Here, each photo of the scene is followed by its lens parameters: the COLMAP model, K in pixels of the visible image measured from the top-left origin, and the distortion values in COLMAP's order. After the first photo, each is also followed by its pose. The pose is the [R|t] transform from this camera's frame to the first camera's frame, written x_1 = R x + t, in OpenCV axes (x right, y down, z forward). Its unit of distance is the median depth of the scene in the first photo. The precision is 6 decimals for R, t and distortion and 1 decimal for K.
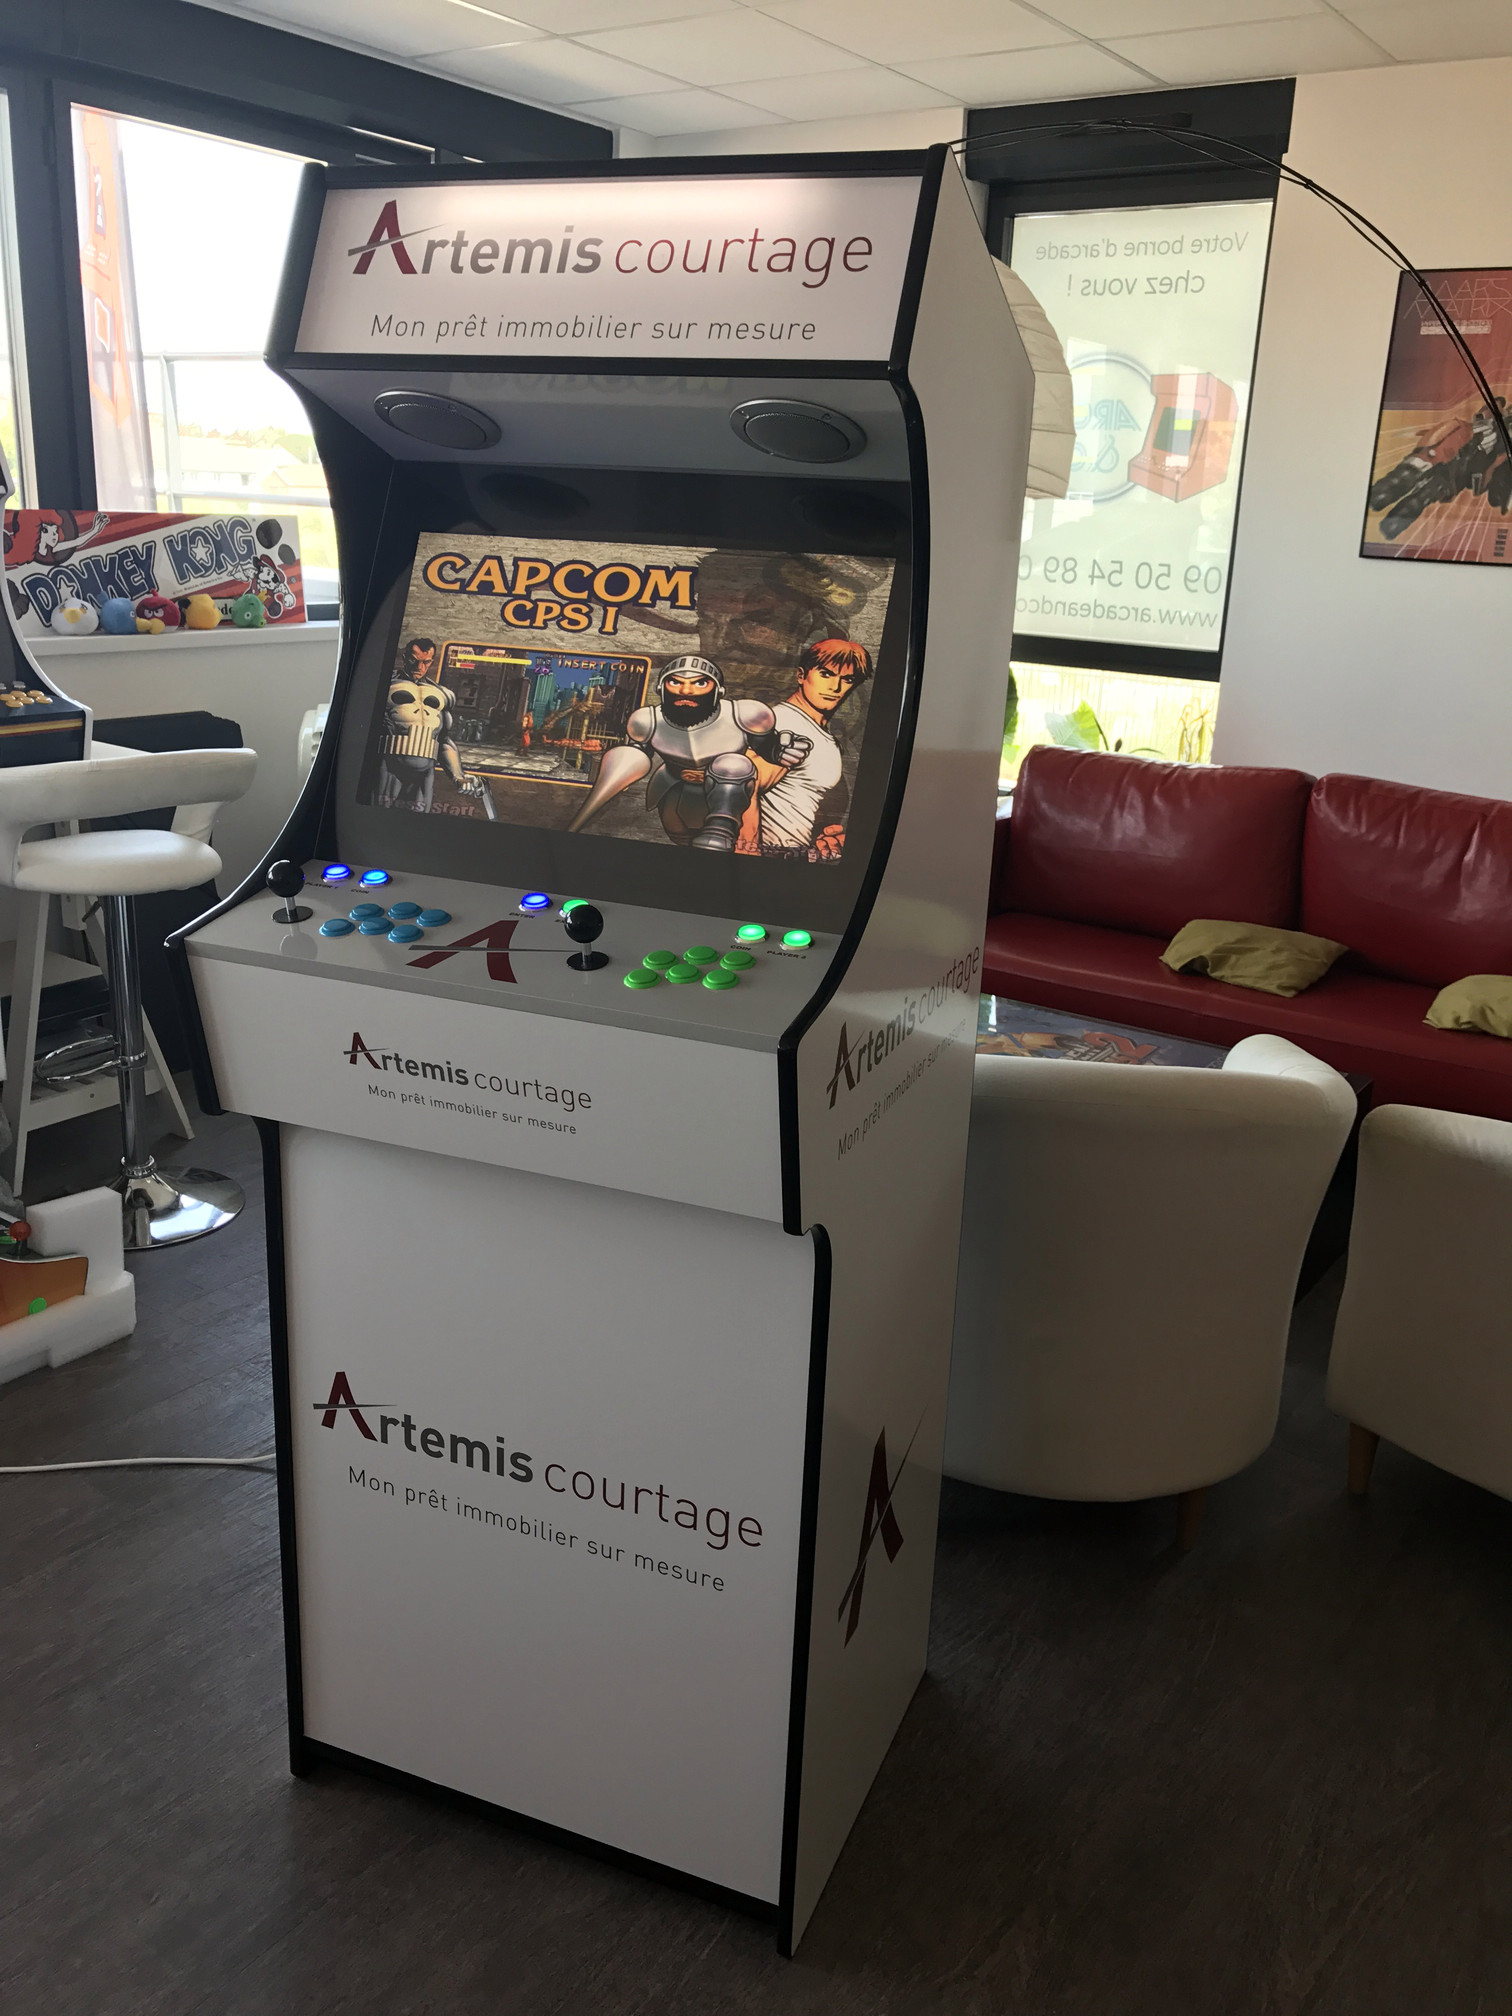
lens RADIAL K [[1669.3, 0, 789.9], [0, 1669.3, 999.6], [0, 0, 1]] dist [0.062039, -0.118556]
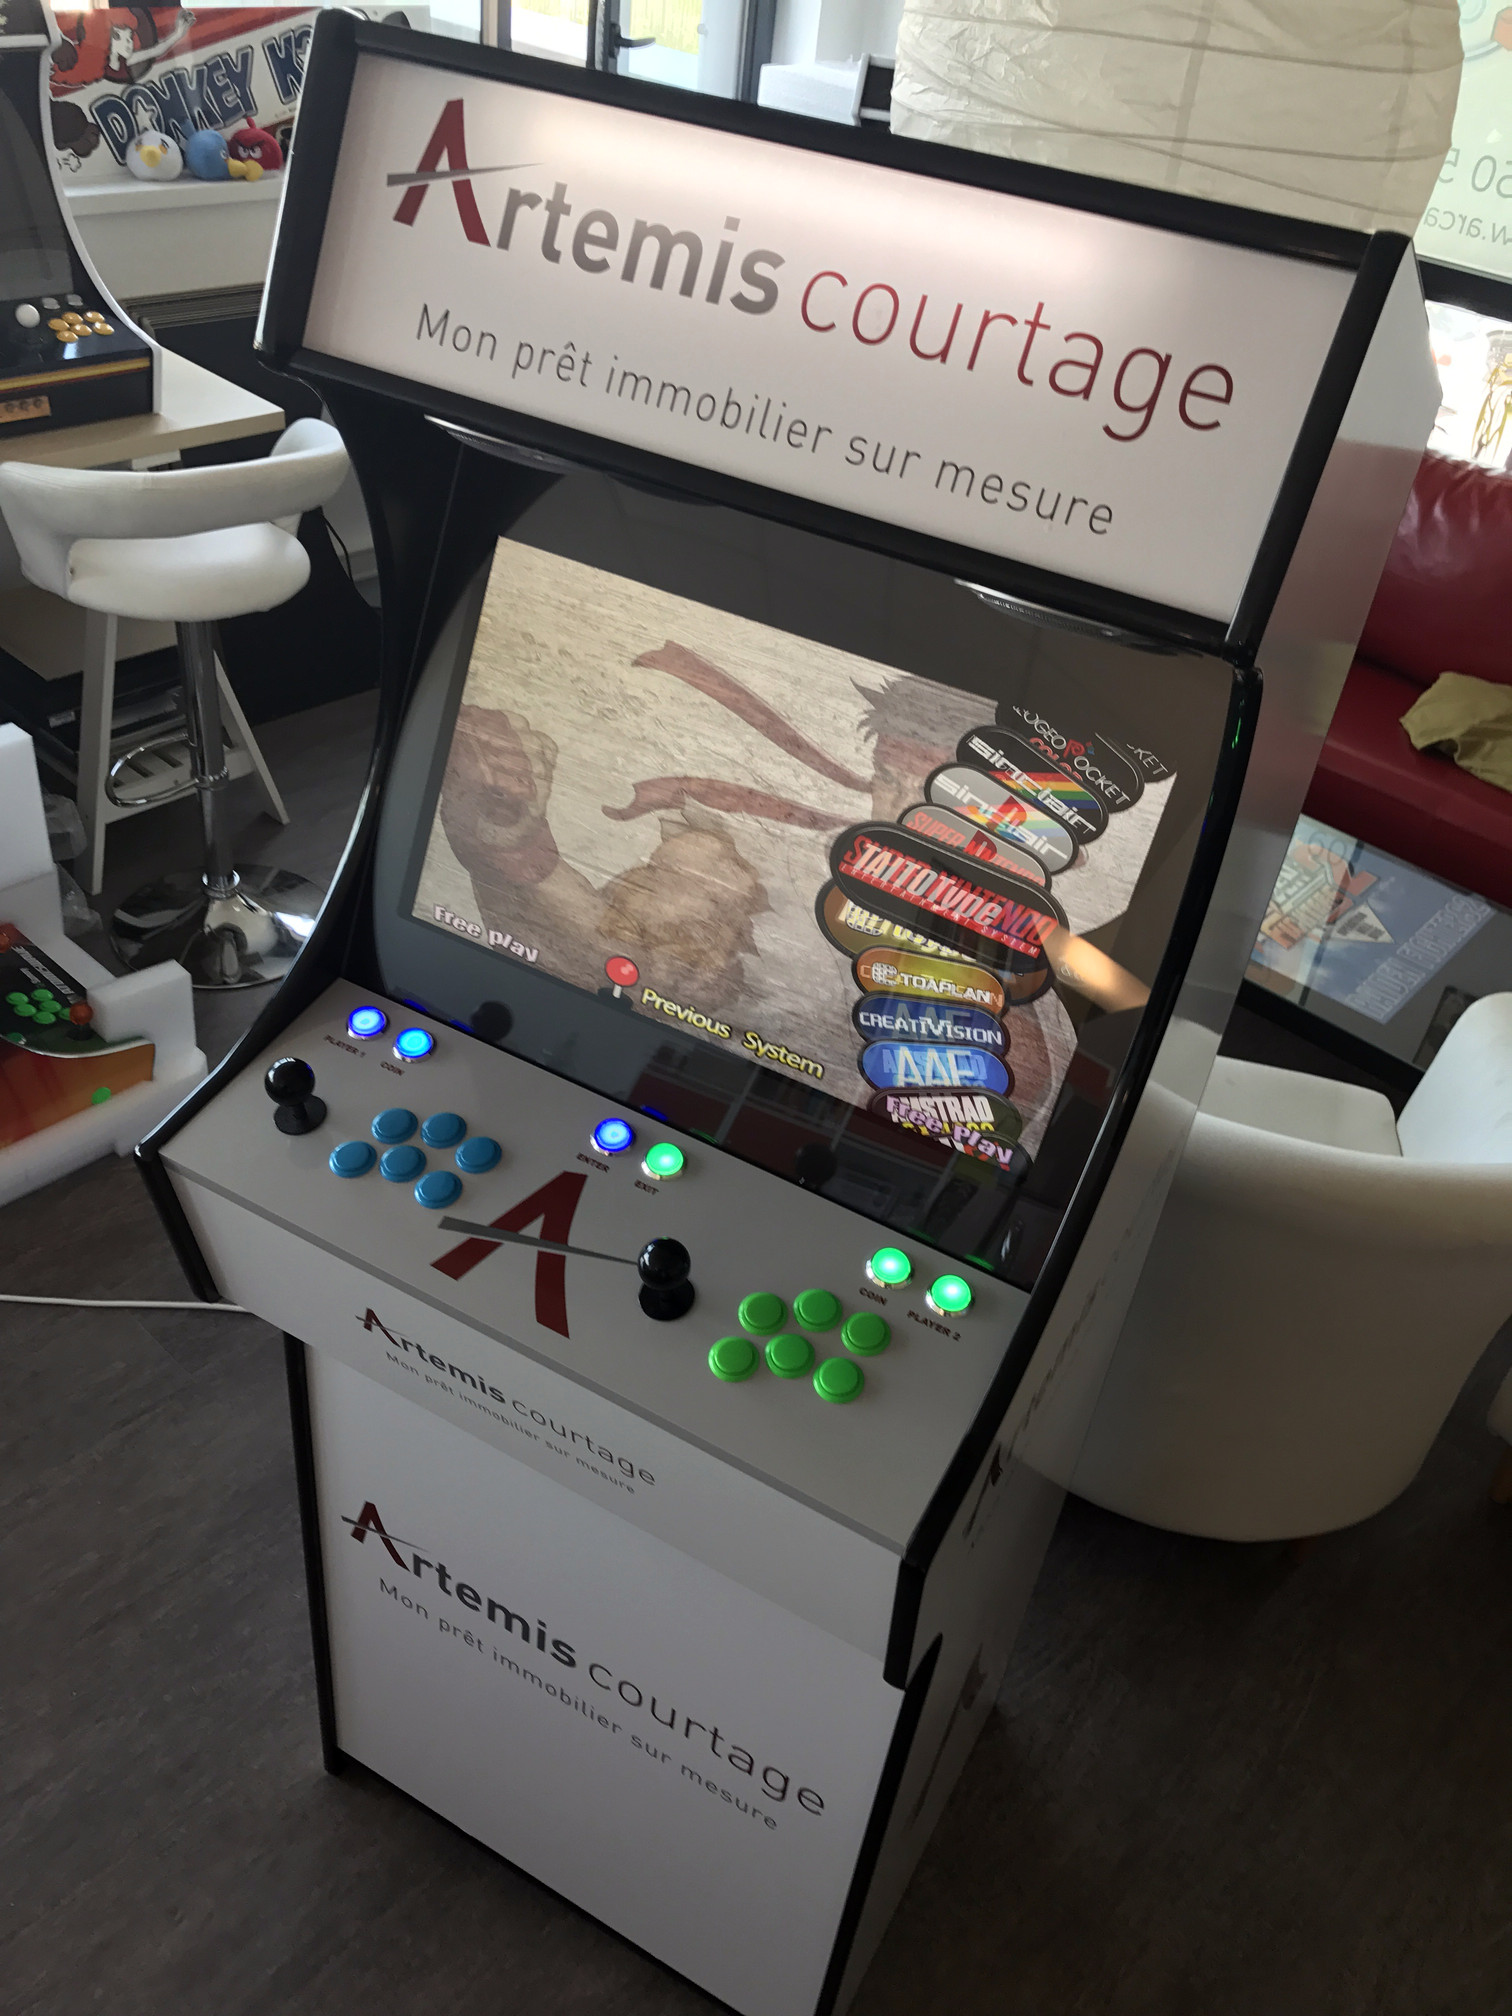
lens RADIAL K [[1673.4, 0, 783.2], [0, 1673.4, 1004.8], [0, 0, 1]] dist [0.011167, -0.012156]
pose [[0.989521, 0.128848, -0.065170, -0.034644], [-0.099688, 0.936138, 0.337205, -0.368207], [0.104456, -0.327175, 0.939173, 0.316106]]
